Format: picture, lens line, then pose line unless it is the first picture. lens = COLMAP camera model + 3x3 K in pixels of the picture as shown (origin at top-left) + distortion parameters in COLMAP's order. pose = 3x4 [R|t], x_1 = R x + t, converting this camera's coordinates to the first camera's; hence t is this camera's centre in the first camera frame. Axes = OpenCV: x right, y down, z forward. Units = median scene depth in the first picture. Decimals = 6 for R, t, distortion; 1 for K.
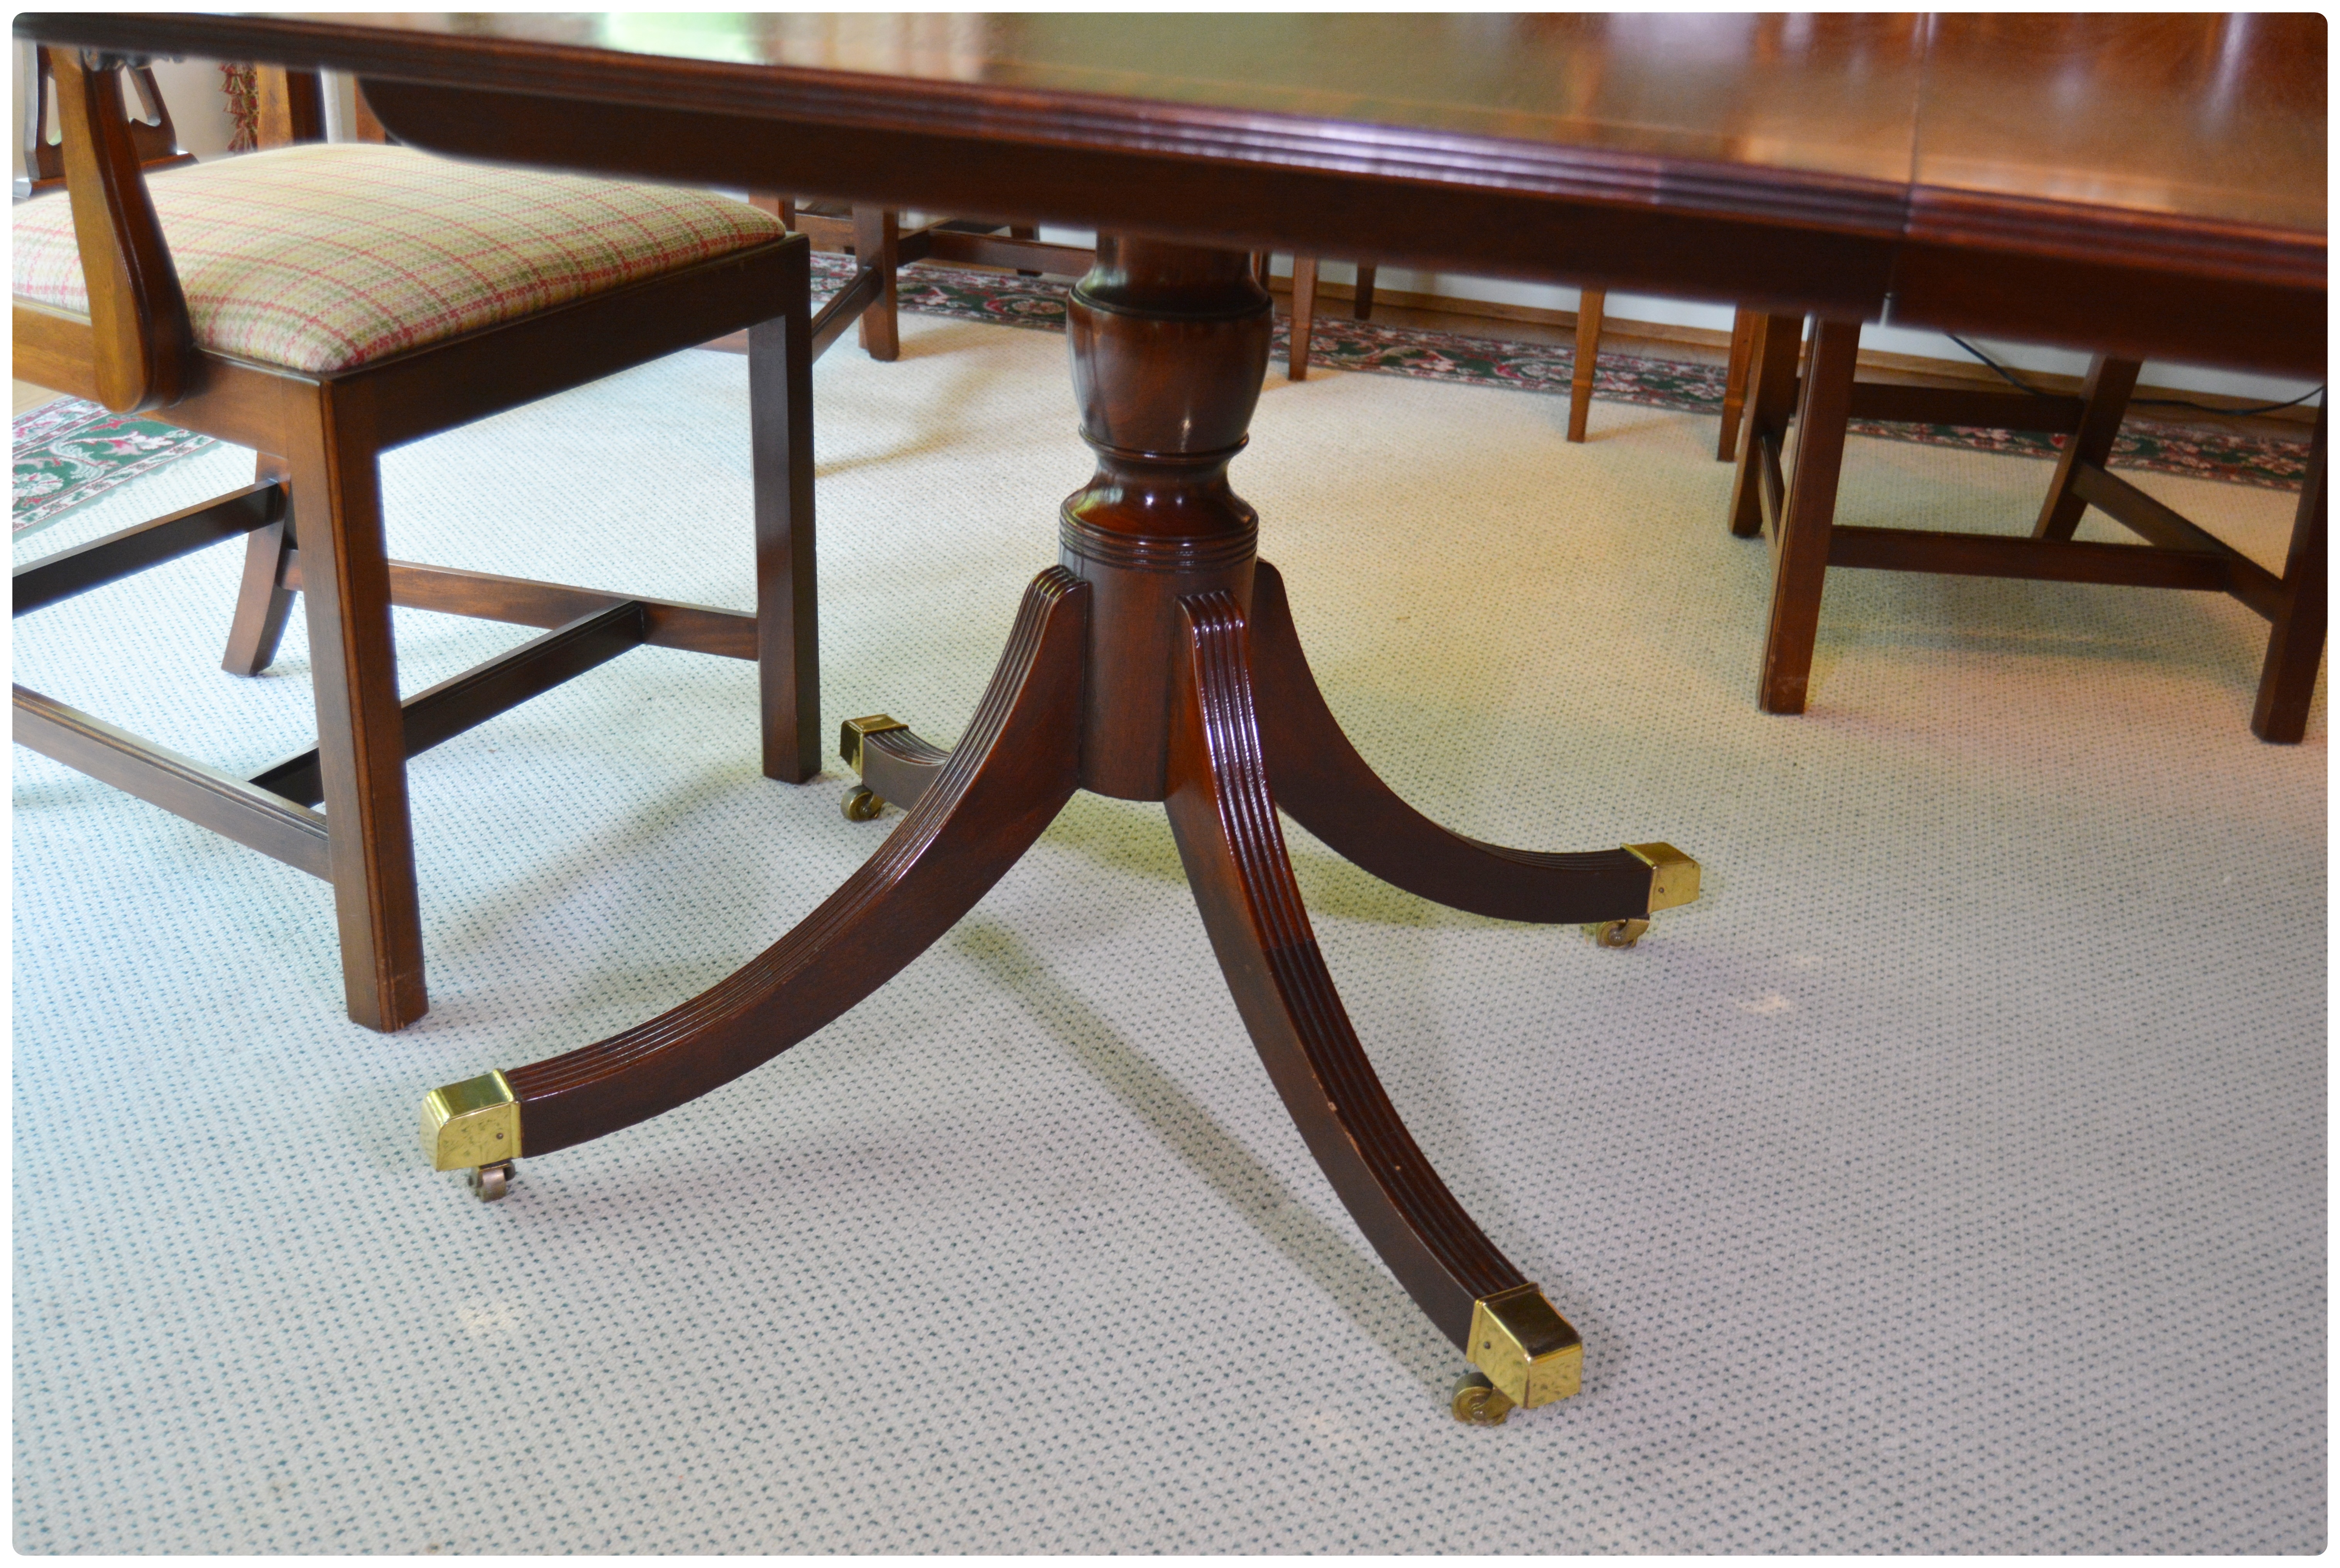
lens RADIAL K [[2707.4, 0, 1177.1], [0, 2707.4, 790.2], [0, 0, 1]] dist [-0.056613, 0.012844]
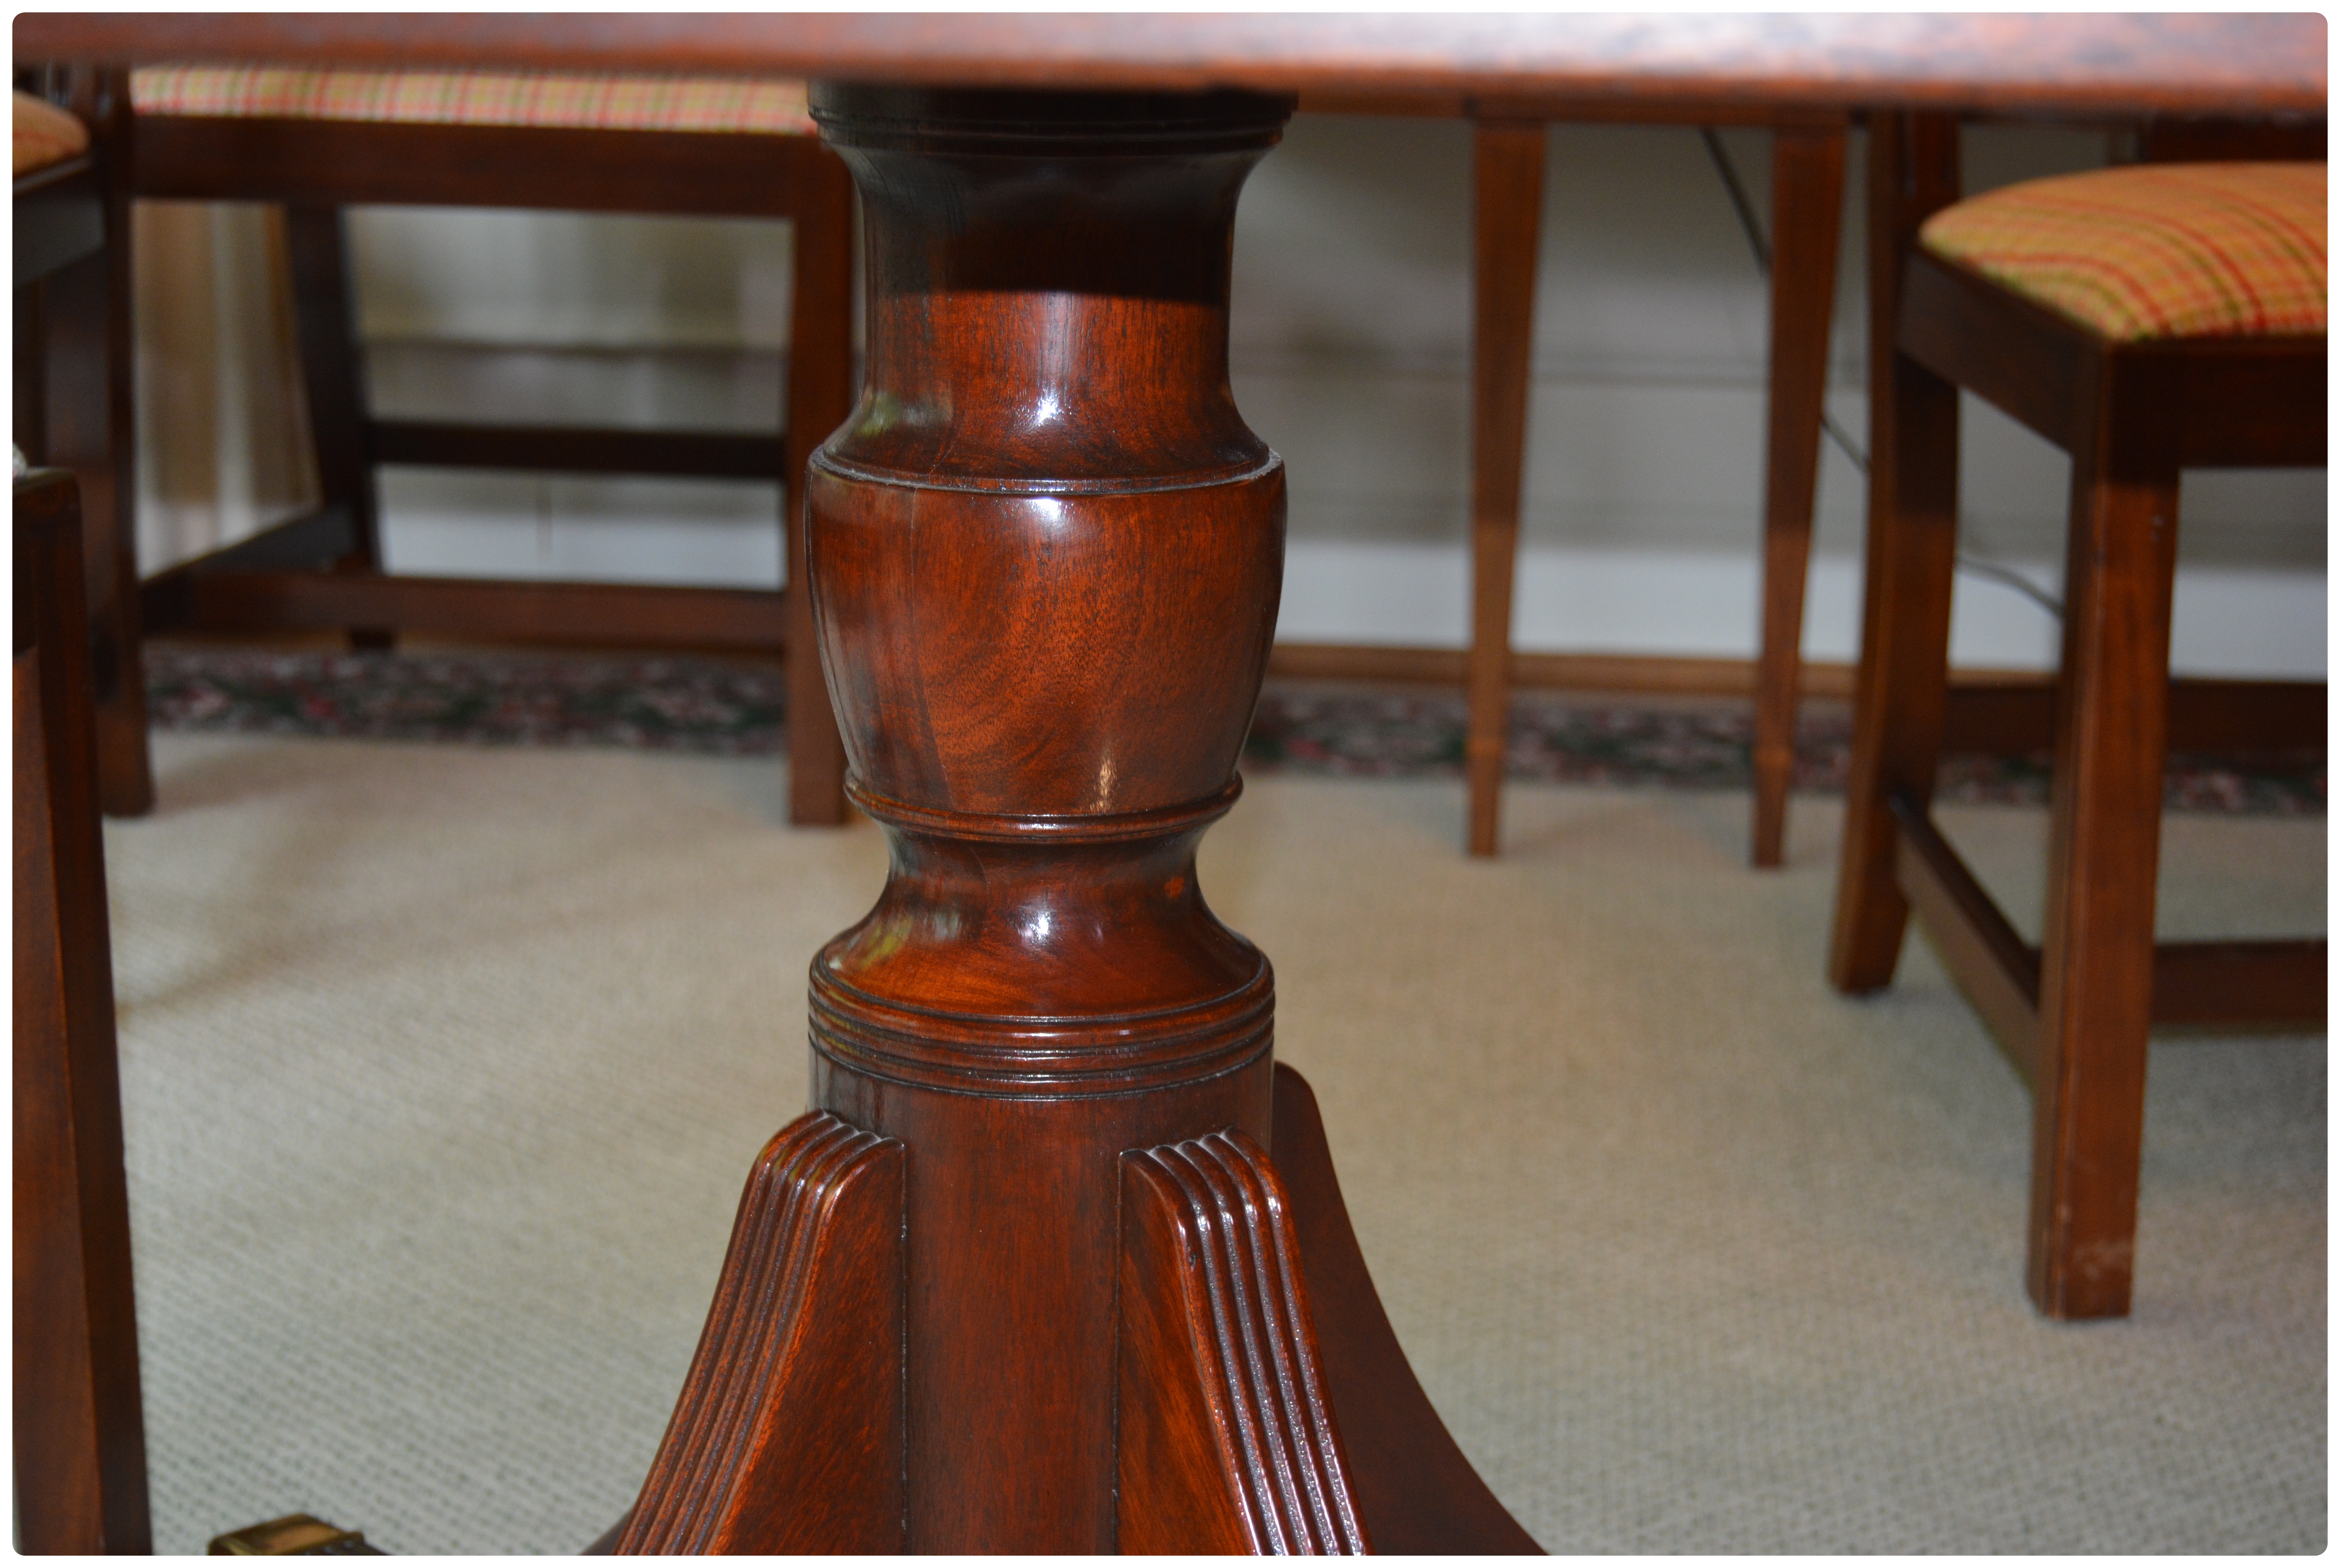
lens RADIAL K [[4381.0, 0, 1170.0], [0, 4381.0, 784.0], [0, 0, 1]] dist [-0.037614, -0.024977]
pose [[0.982619, -0.079751, 0.167630, -0.056954], [0.108078, 0.979962, -0.167313, -0.007310], [-0.150927, 0.182522, 0.971549, 0.184014]]
